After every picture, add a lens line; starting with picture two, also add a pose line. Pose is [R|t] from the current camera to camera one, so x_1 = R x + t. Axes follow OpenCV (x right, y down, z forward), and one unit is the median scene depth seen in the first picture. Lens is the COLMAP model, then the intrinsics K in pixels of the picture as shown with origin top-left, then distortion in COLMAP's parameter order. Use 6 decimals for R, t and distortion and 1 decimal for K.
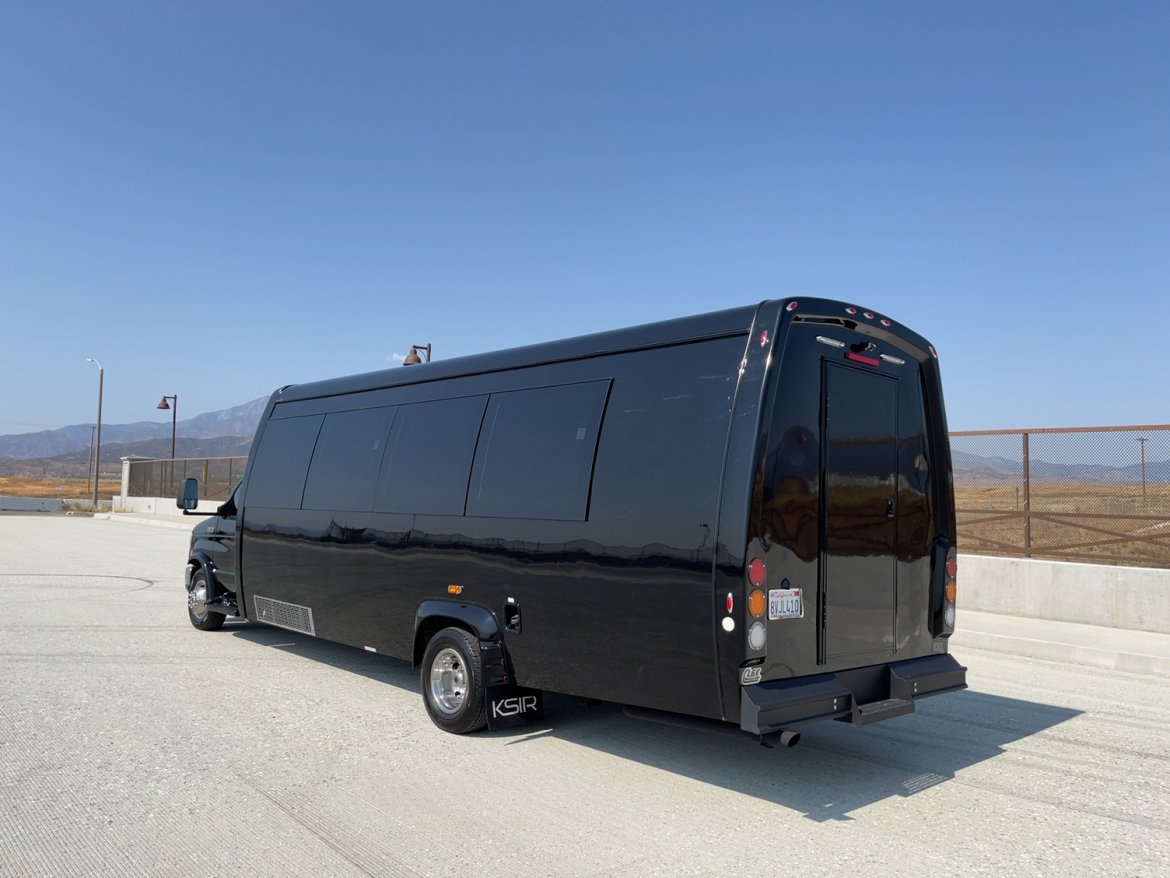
lens RADIAL K [[871.9, 0, 589.9], [0, 871.9, 438.4], [0, 0, 1]] dist [0.057539, -0.075524]
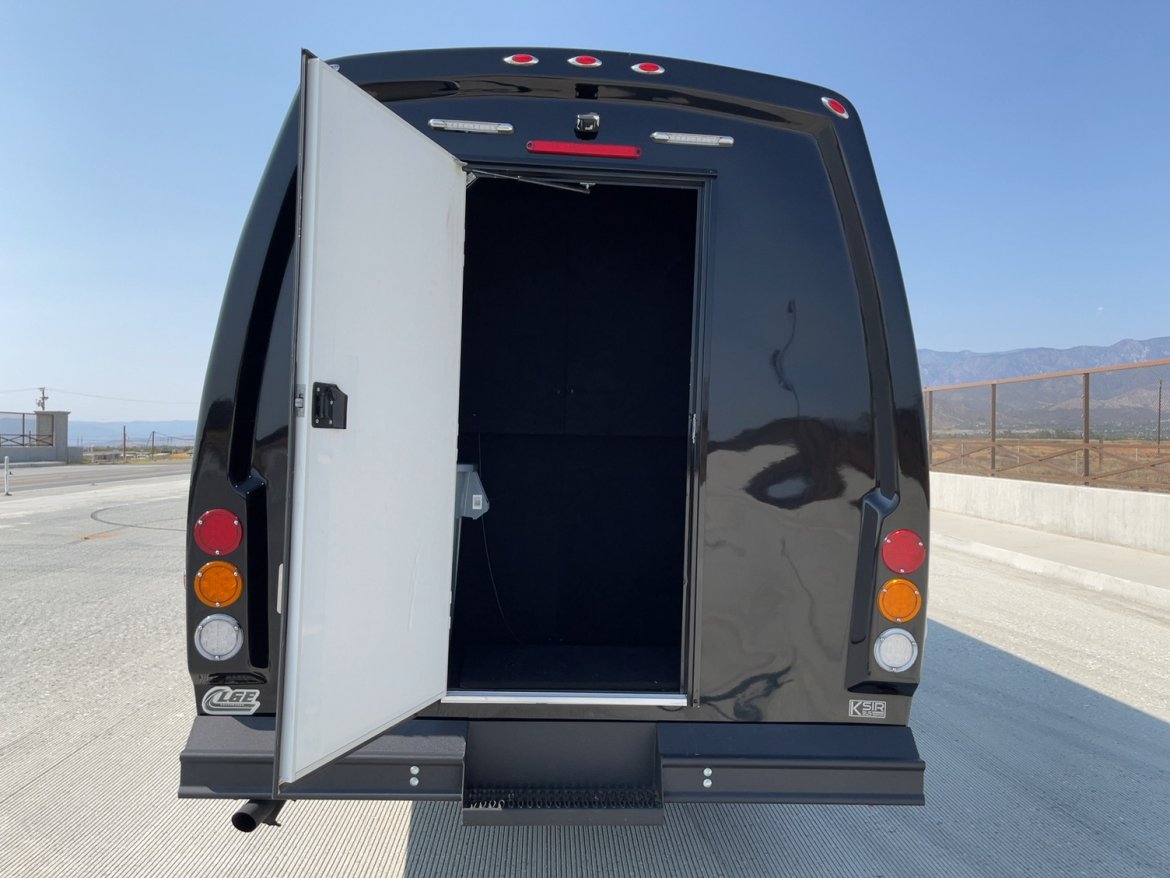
lens RADIAL K [[871.9, 0, 589.9], [0, 871.9, 438.4], [0, 0, 1]] dist [0.057539, -0.075524]
pose [[0.779138, -0.017929, -0.626597, 0.717565], [0.046488, 0.998491, 0.029234, 0.077194], [0.625127, -0.051907, 0.778795, 0.644605]]
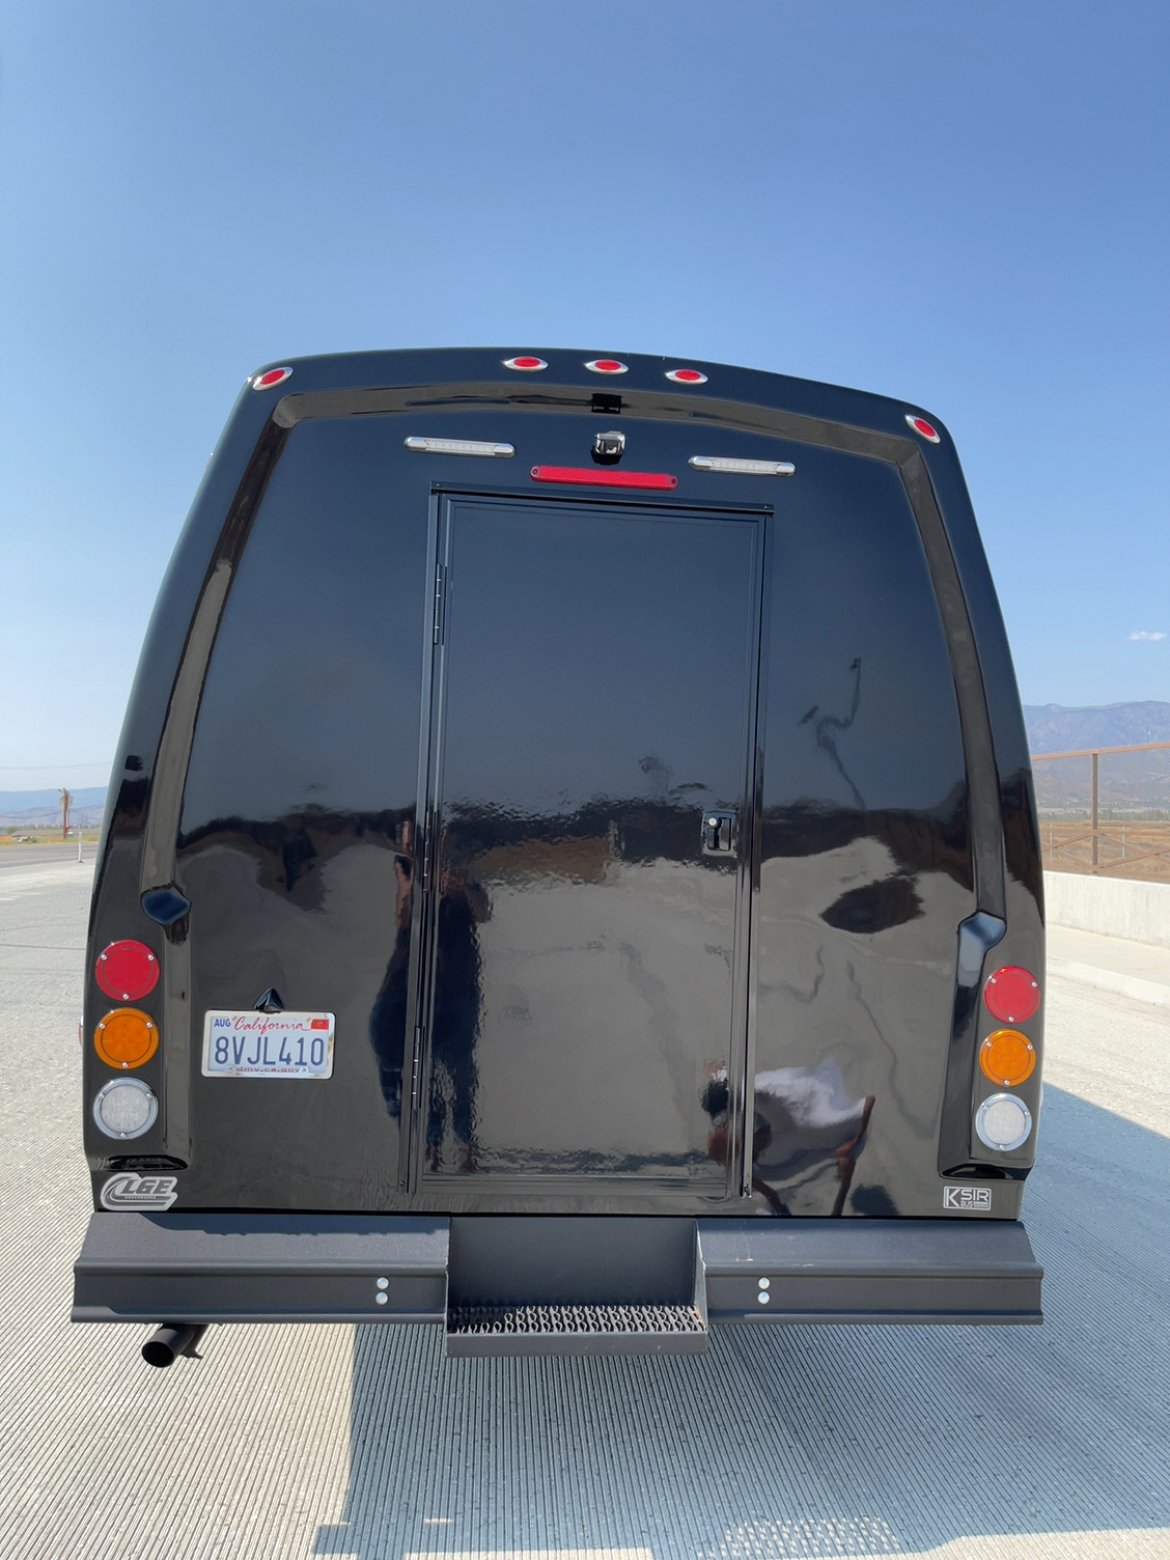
lens RADIAL K [[1159.8, 0, 589.3], [0, 1159.8, 784.3], [0, 0, 1]] dist [0.073590, -0.106953]
pose [[0.795972, -0.031815, -0.604497, 0.708154], [0.041578, 0.999133, 0.002163, 0.060013], [0.603904, -0.026855, 0.796604, 0.613272]]
